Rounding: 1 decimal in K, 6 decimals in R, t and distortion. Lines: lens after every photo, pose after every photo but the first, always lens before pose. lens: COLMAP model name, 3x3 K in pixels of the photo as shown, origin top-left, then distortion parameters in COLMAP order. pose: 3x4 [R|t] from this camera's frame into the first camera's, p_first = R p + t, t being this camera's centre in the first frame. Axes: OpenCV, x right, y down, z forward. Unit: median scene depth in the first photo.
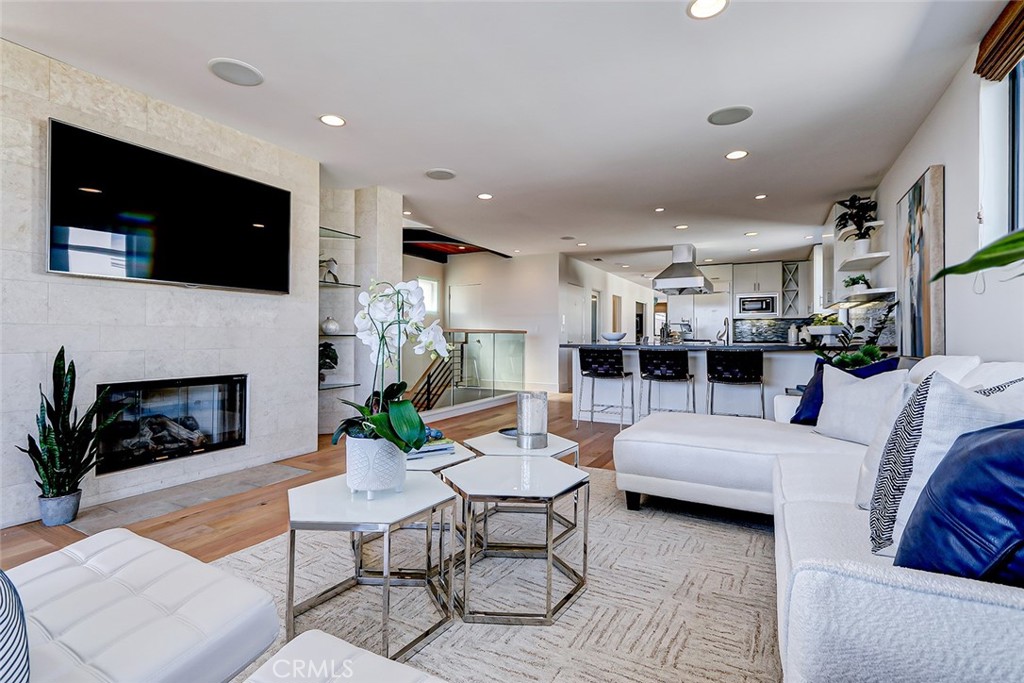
lens RADIAL K [[466.6, 0, 511.4], [0, 466.6, 334.0], [0, 0, 1]] dist [0.001549, 0.000033]
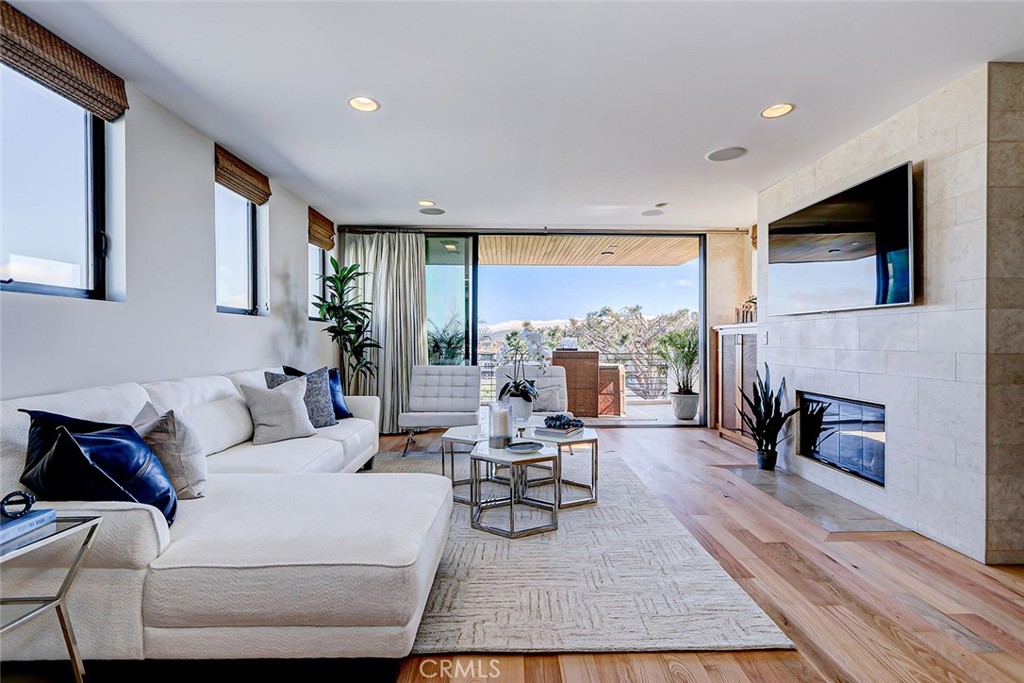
lens RADIAL K [[465.9, 0, 512.0], [0, 465.9, 341.5], [0, 0, 1]] dist [0.003349, -0.000390]
pose [[-0.866334, -0.003148, -0.499456, 0.437128], [-0.000801, 0.999988, -0.004914, -0.024837], [0.499465, -0.003857, -0.866325, 1.386963]]
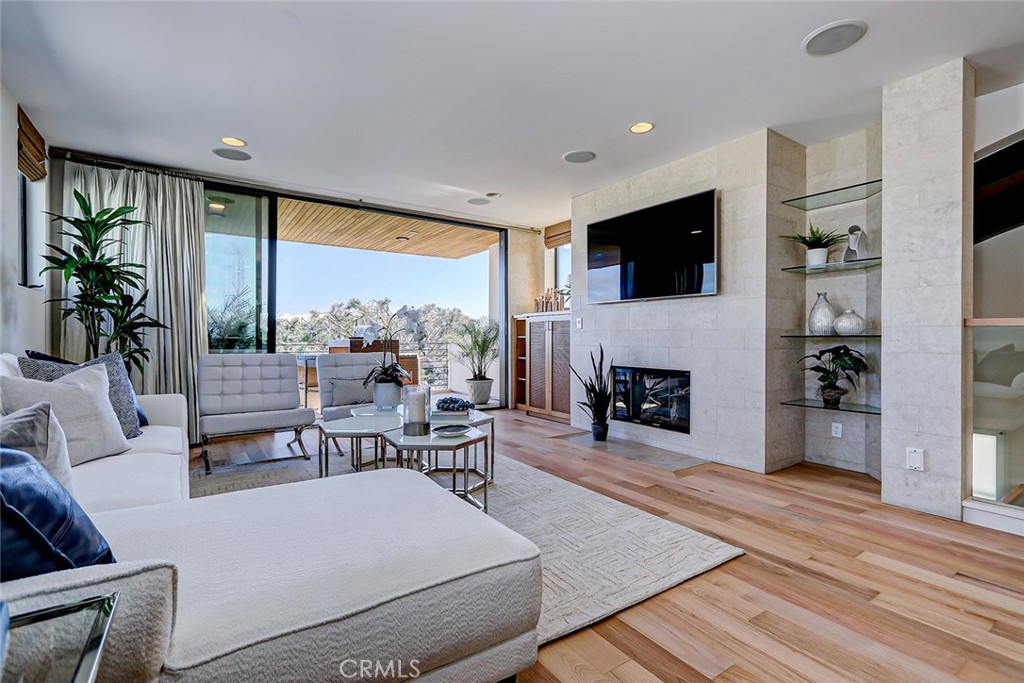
lens RADIAL K [[474.4, 0, 506.3], [0, 474.4, 339.4], [0, 0, 1]] dist [0.002851, 0.000051]
pose [[-0.458805, -0.002490, -0.888533, 0.636173], [0.002035, 0.999991, -0.003853, 0.013160], [0.888535, -0.003576, -0.458796, 1.123137]]
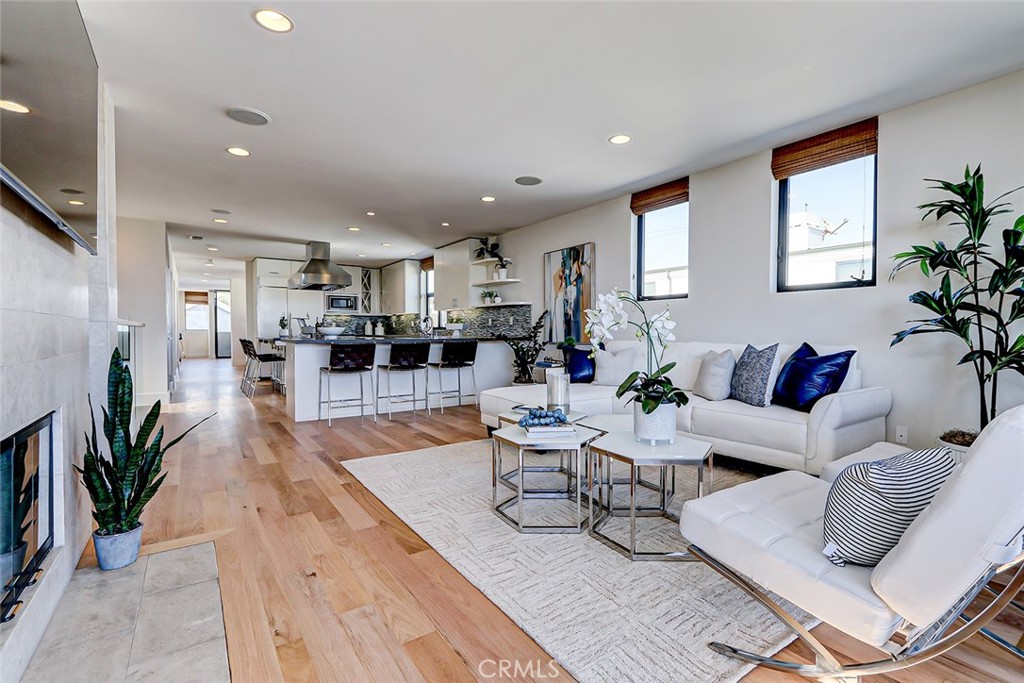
lens RADIAL K [[474.4, 0, 506.3], [0, 474.4, 339.4], [0, 0, 1]] dist [0.002851, 0.000051]
pose [[0.452905, -0.015945, 0.891416, -0.799480], [-0.004663, 0.999784, 0.020253, 0.000790], [-0.891547, -0.013329, 0.452733, 0.337108]]
